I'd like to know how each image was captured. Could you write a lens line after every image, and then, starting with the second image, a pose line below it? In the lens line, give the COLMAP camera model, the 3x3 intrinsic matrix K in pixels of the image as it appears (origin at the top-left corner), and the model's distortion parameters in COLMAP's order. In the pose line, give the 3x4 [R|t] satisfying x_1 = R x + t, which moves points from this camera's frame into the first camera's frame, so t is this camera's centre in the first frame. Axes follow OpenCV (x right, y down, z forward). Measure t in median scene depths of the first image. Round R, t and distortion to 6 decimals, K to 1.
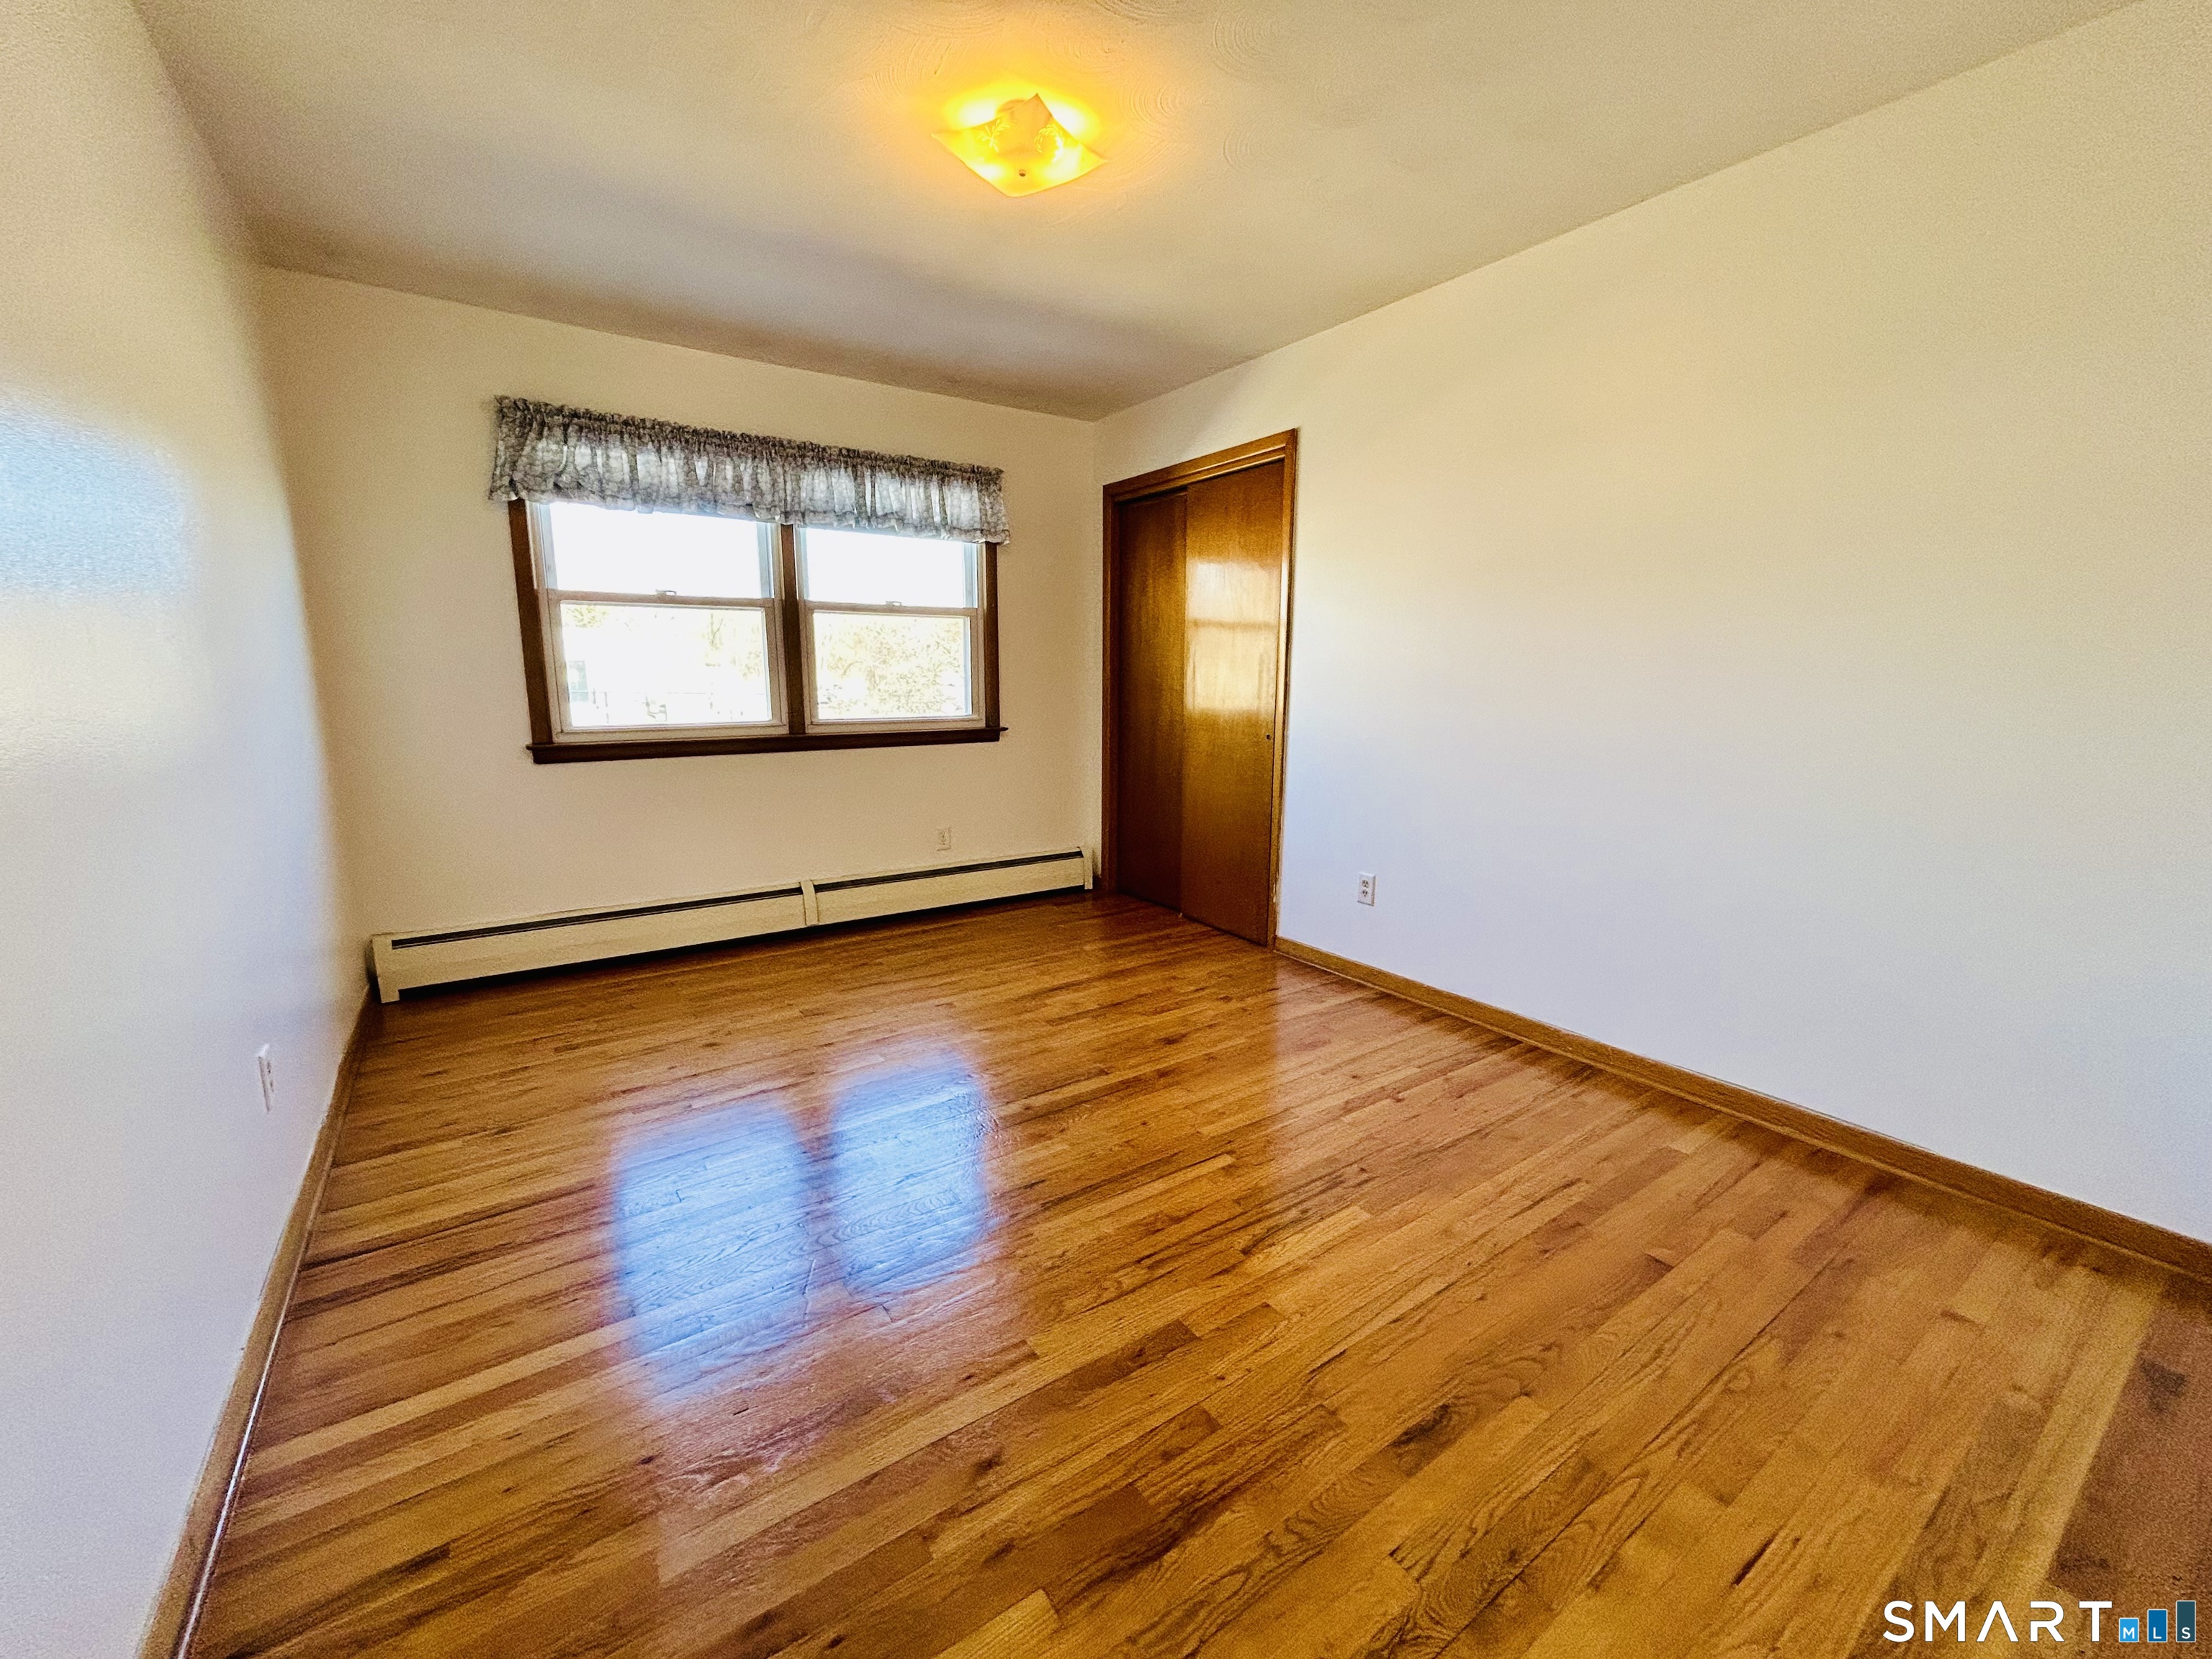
lens RADIAL K [[891.6, 0, 1104.3], [0, 891.6, 828.8], [0, 0, 1]] dist [0.002419, 0.000085]
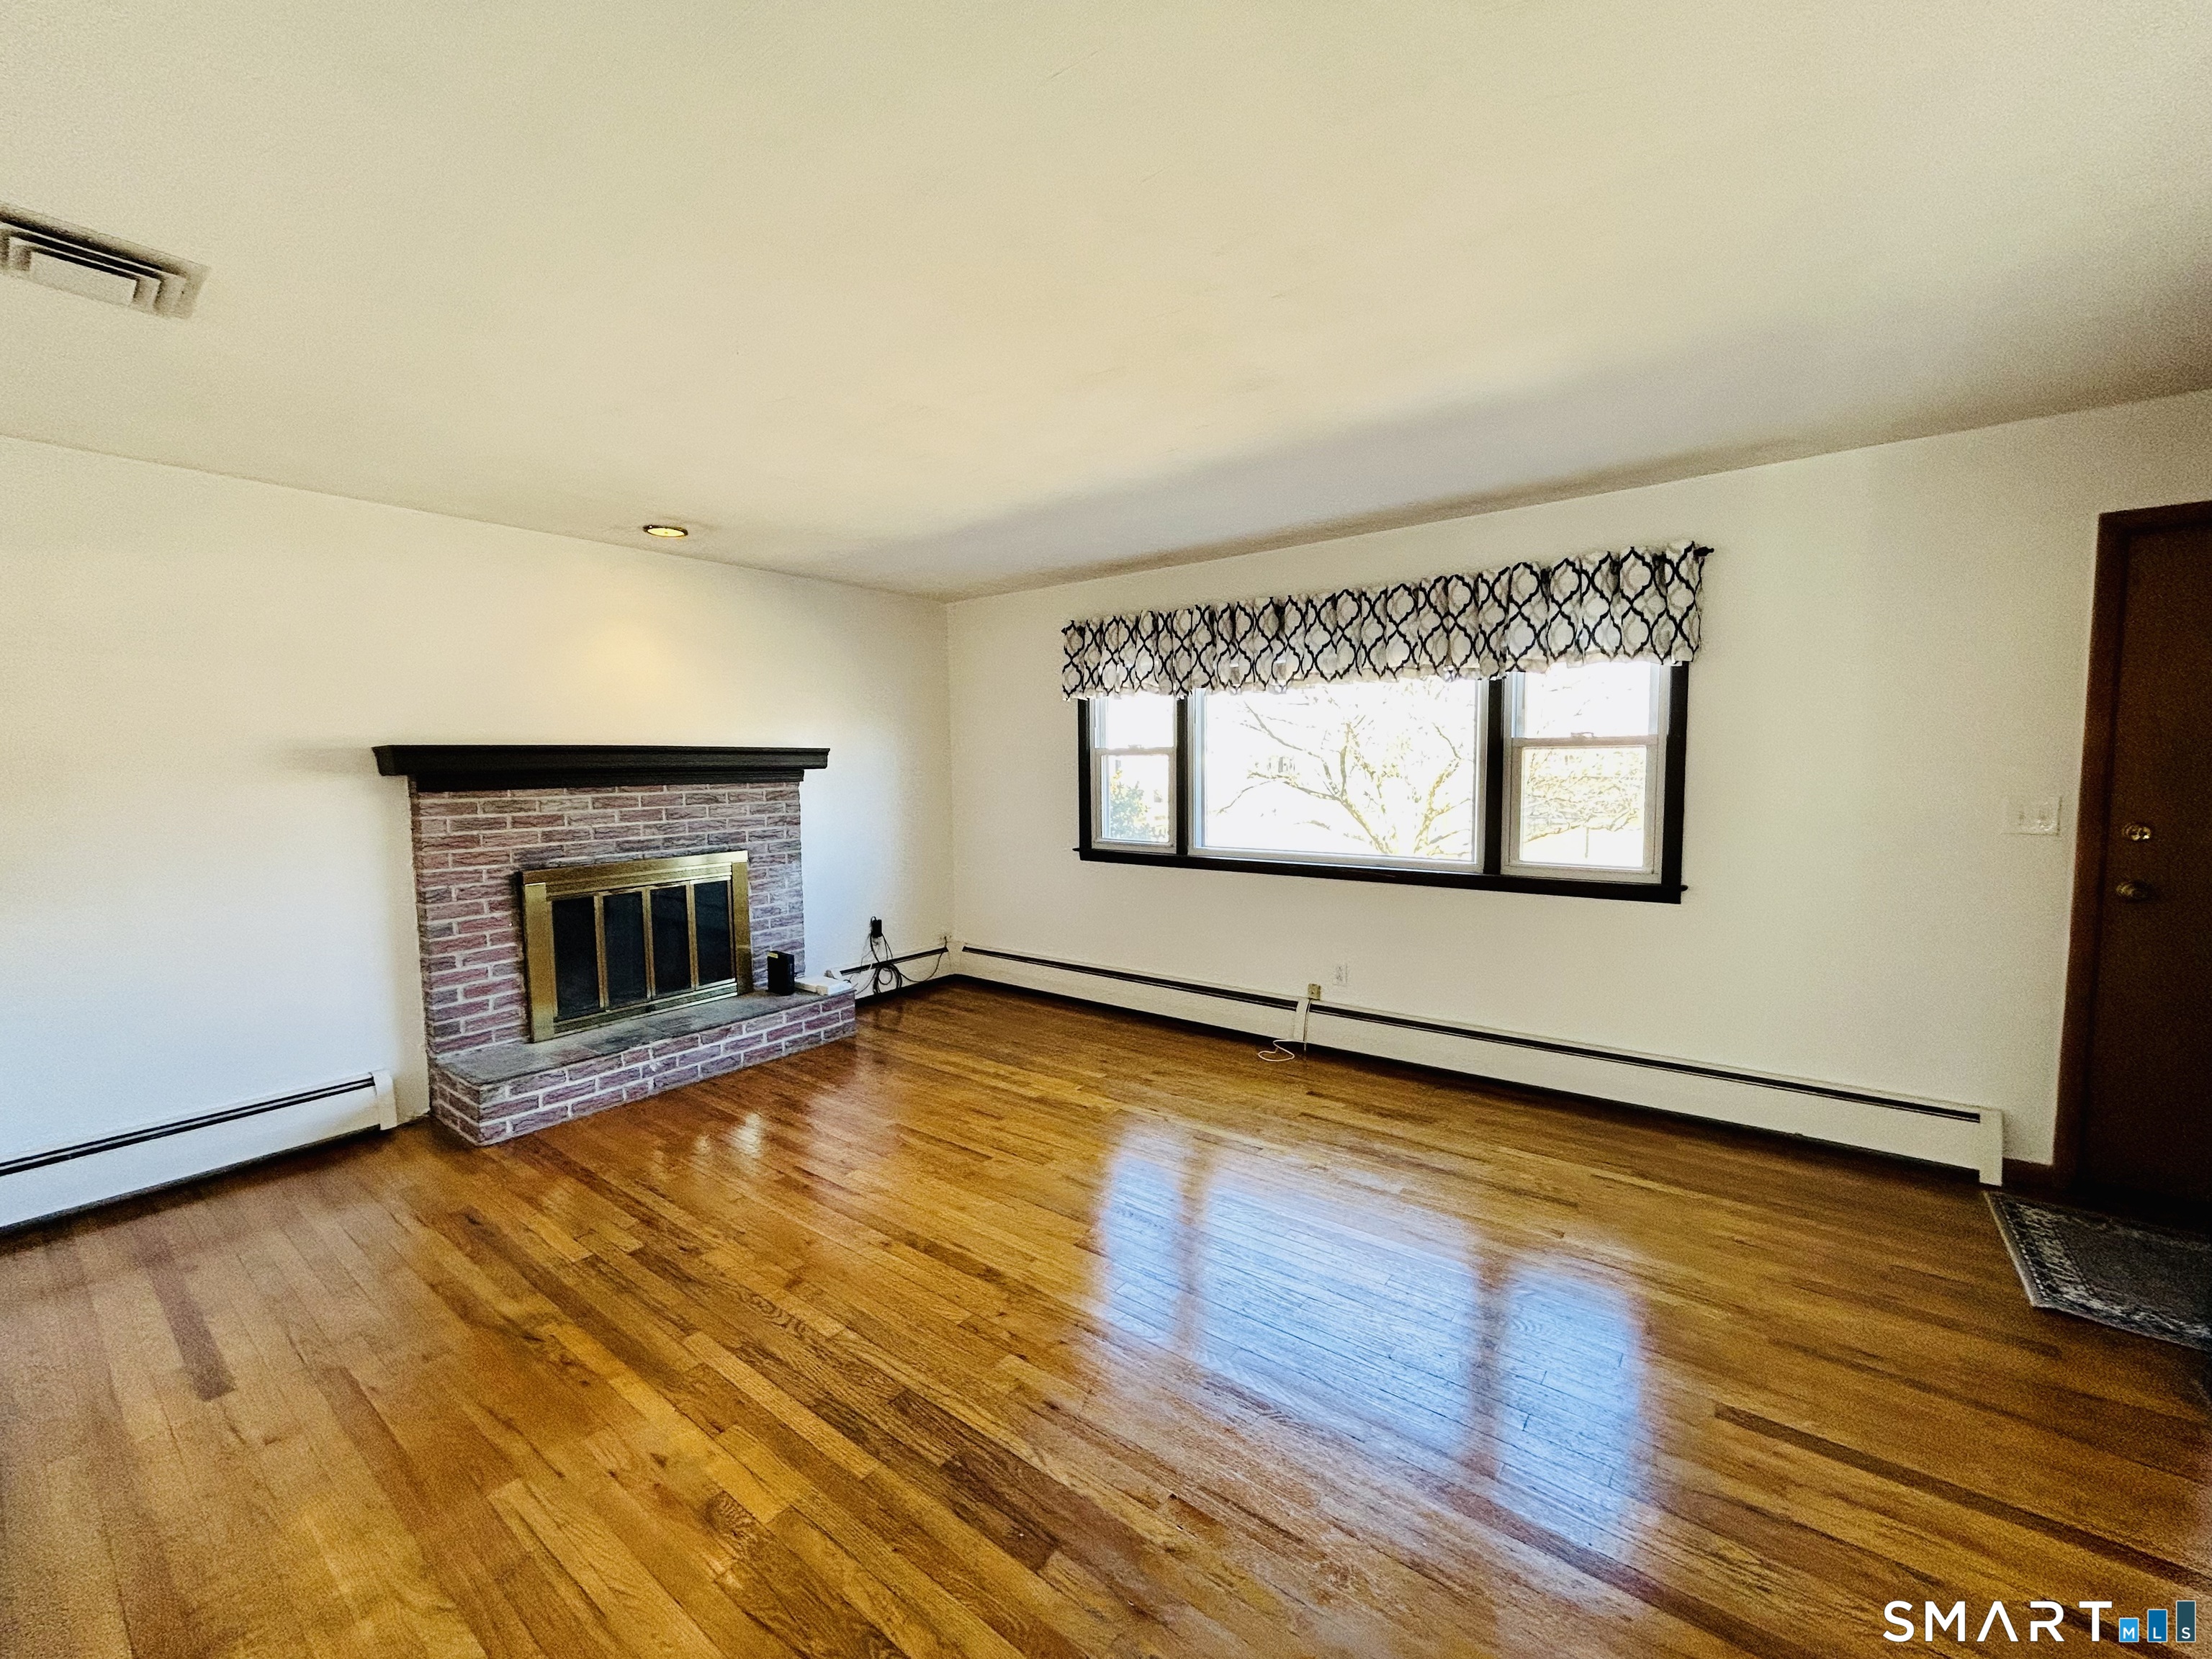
lens RADIAL K [[891.6, 0, 1099.3], [0, 891.6, 834.4], [0, 0, 1]] dist [0.002419, 0.000085]
pose [[0.324999, 0.039878, -0.944873, 0.446641], [-0.185172, 0.982455, -0.022227, -0.048016], [0.927409, 0.182188, 0.326681, 0.284203]]
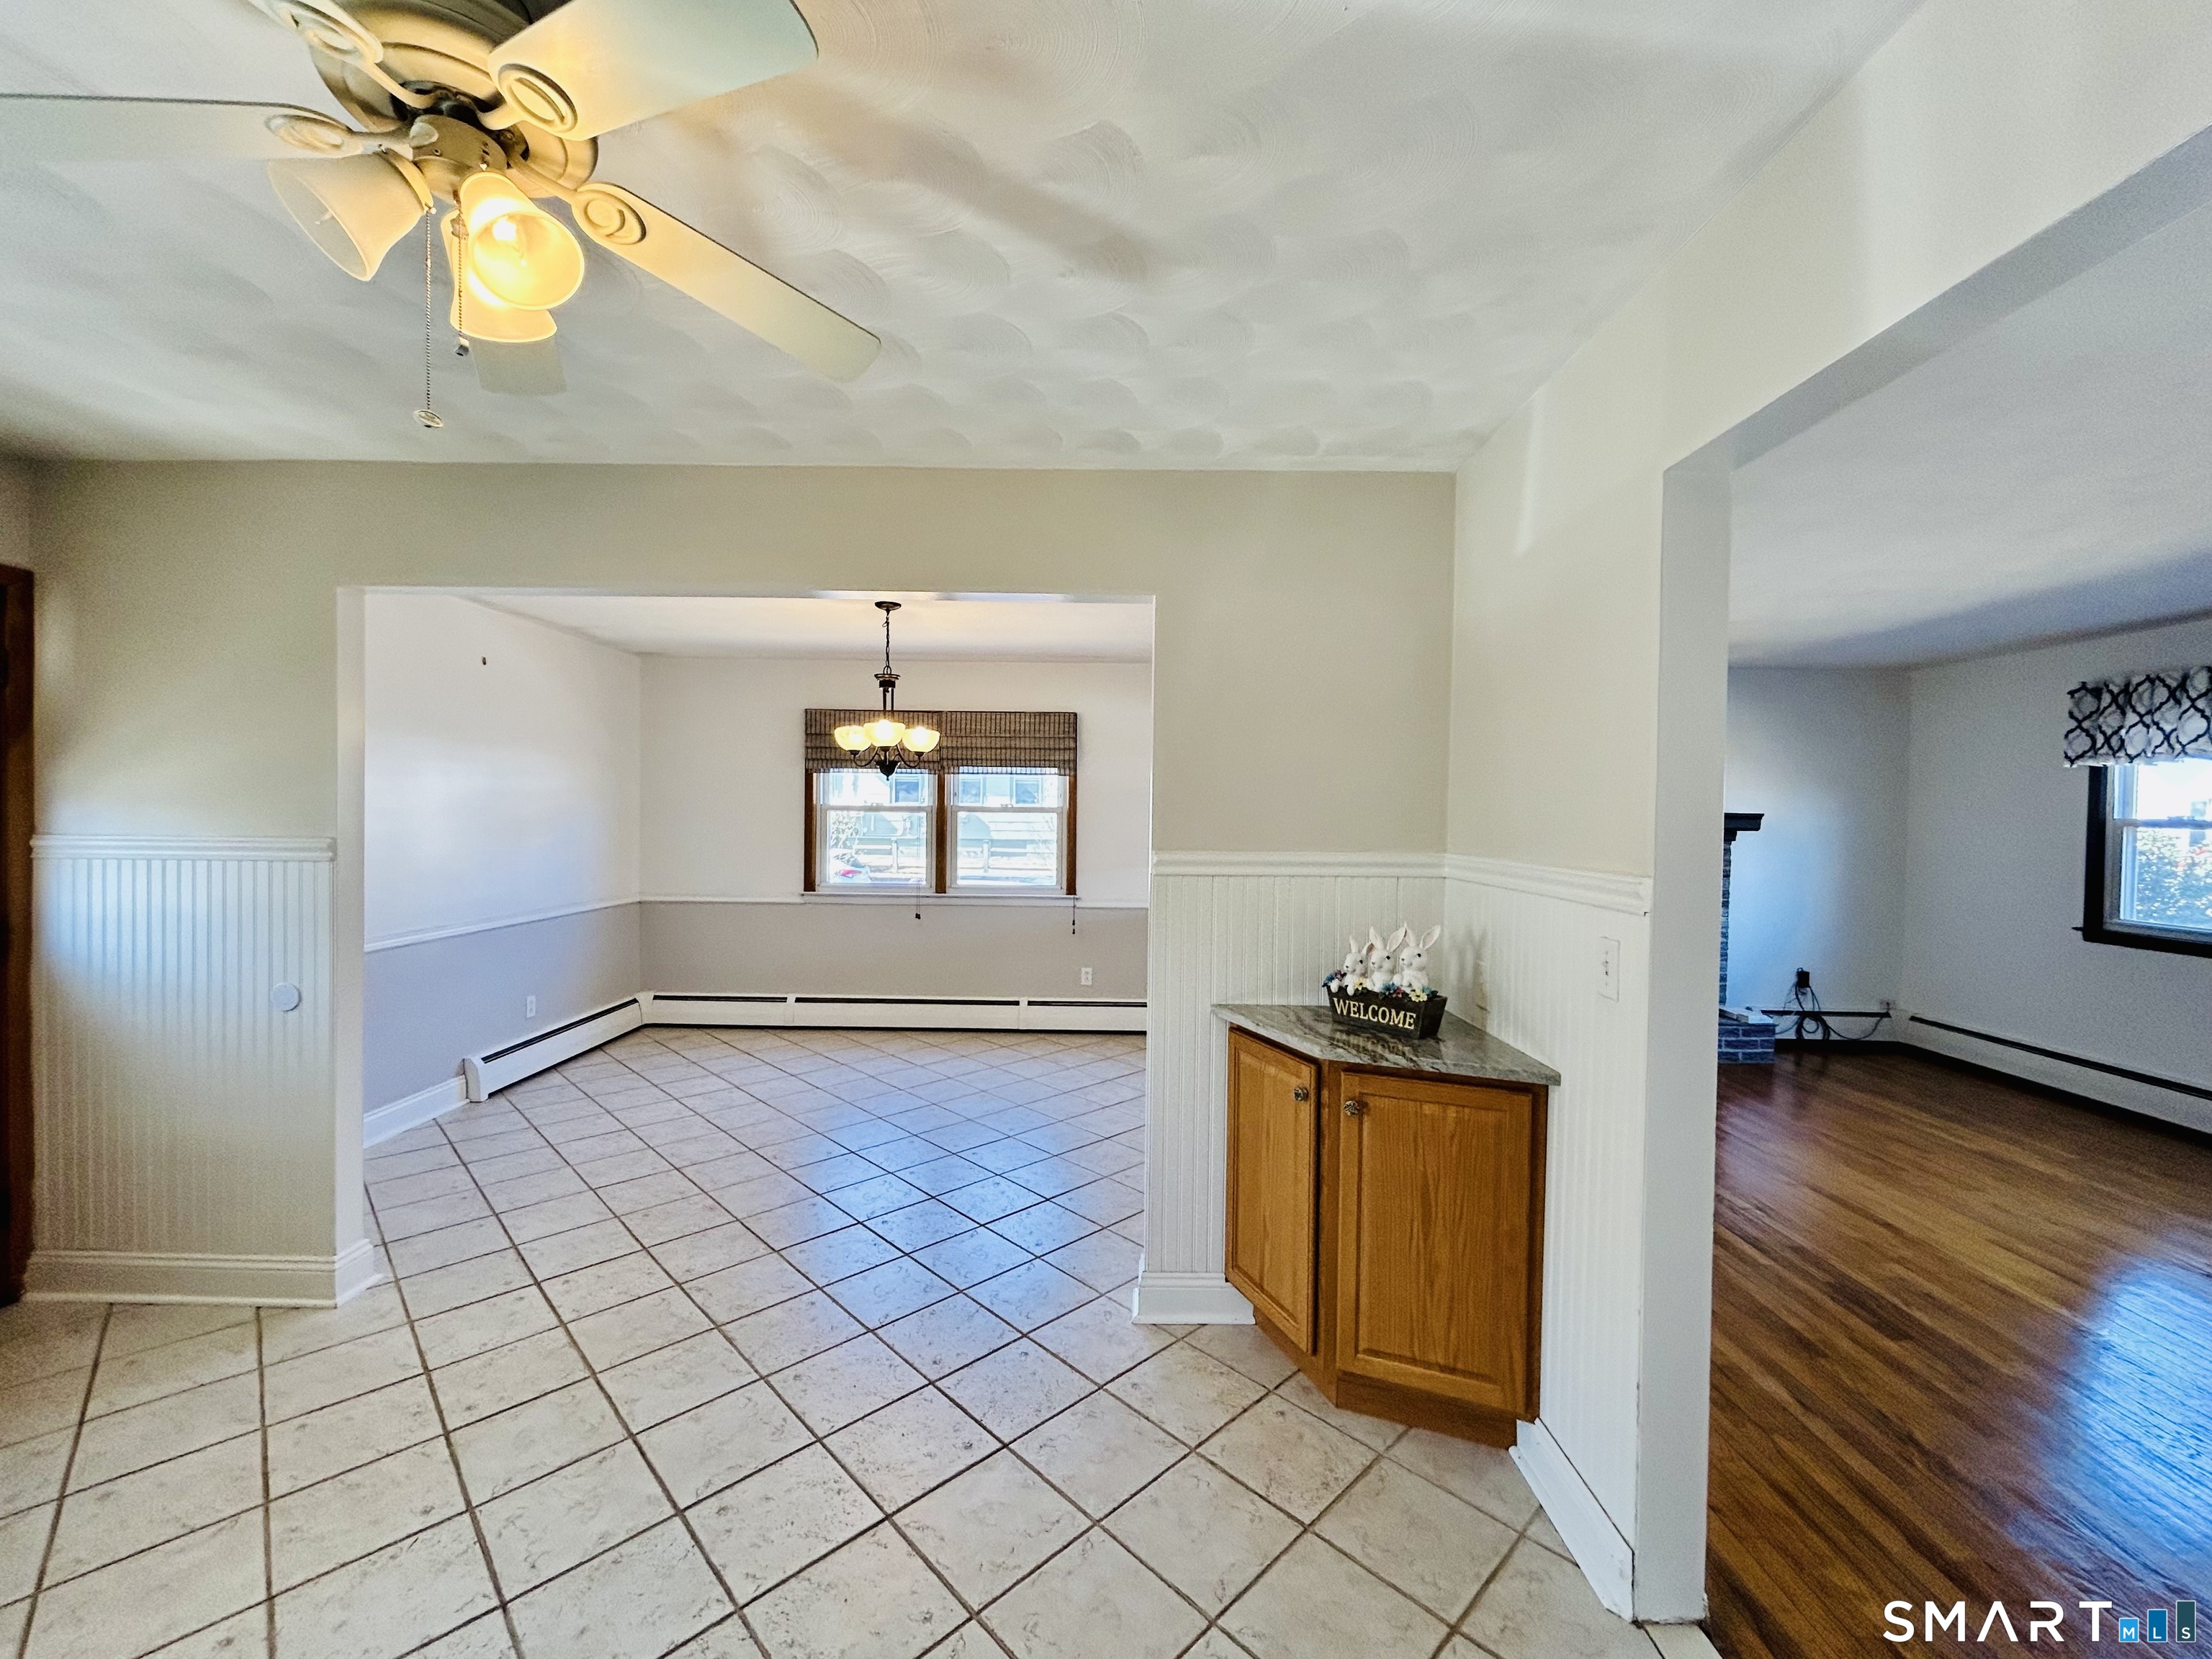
lens RADIAL K [[891.6, 0, 1107.2], [0, 891.6, 828.8], [0, 0, 1]] dist [0.002419, 0.000085]
pose [[-0.554802, -0.025996, -0.831576, 0.749898], [-0.212927, 0.970661, 0.111715, -0.040058], [0.804274, 0.239044, -0.544060, 0.267457]]
